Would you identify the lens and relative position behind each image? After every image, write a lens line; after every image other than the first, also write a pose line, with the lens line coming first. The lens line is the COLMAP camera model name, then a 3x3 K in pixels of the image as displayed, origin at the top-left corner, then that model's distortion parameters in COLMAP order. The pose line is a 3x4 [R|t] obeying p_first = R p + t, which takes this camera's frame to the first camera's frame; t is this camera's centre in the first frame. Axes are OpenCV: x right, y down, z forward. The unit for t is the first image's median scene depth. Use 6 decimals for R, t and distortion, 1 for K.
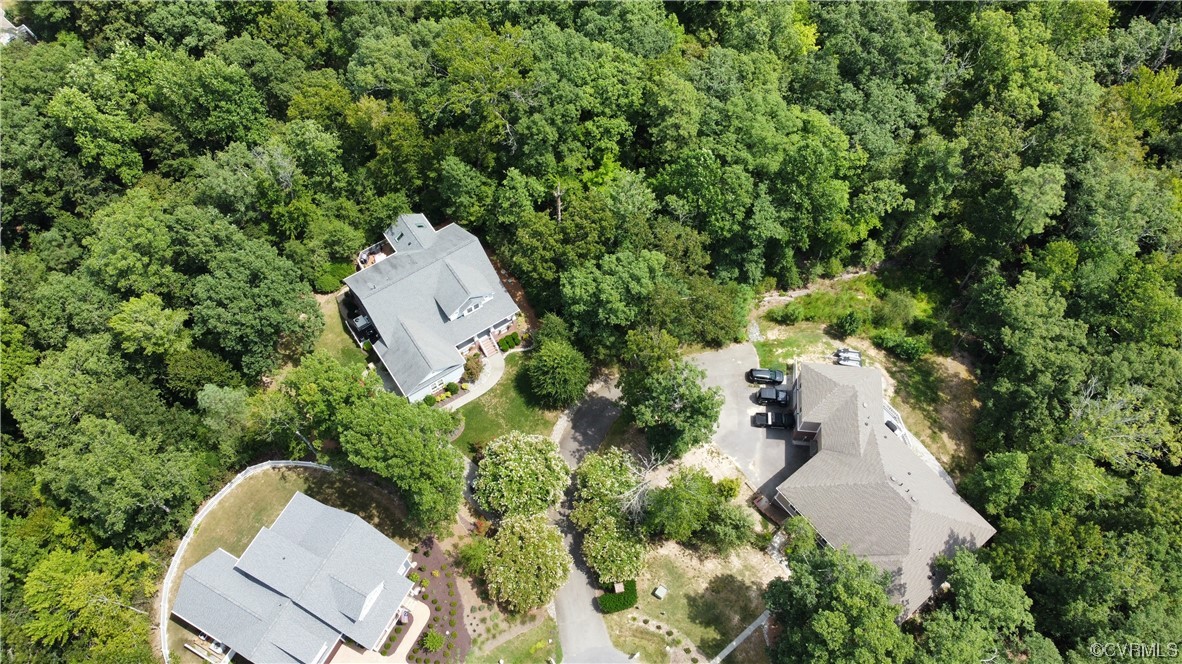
lens RADIAL K [[888.1, 0, 584.9], [0, 888.1, 332.9], [0, 0, 1]] dist [-0.002887, -0.002765]
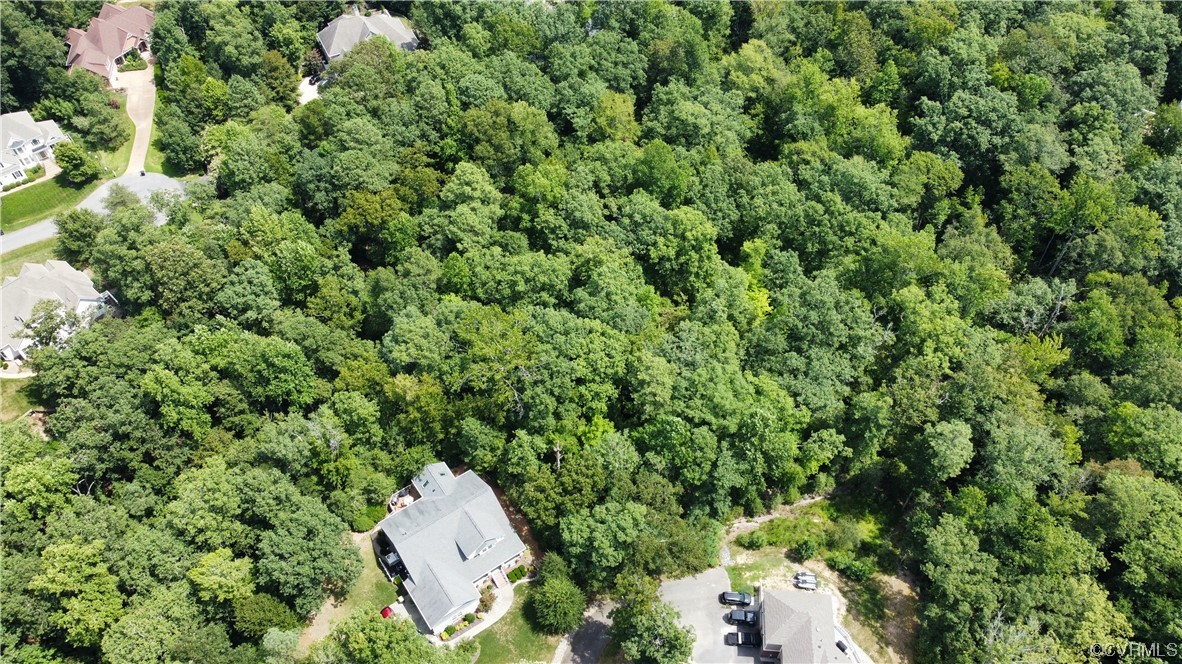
lens RADIAL K [[888.1, 0, 584.9], [0, 888.1, 332.9], [0, 0, 1]] dist [-0.002887, -0.002765]
pose [[0.999893, -0.013519, 0.005623, 0.002622], [0.014229, 0.987726, -0.155550, -0.123296], [-0.003451, 0.155613, 0.987812, -0.220858]]
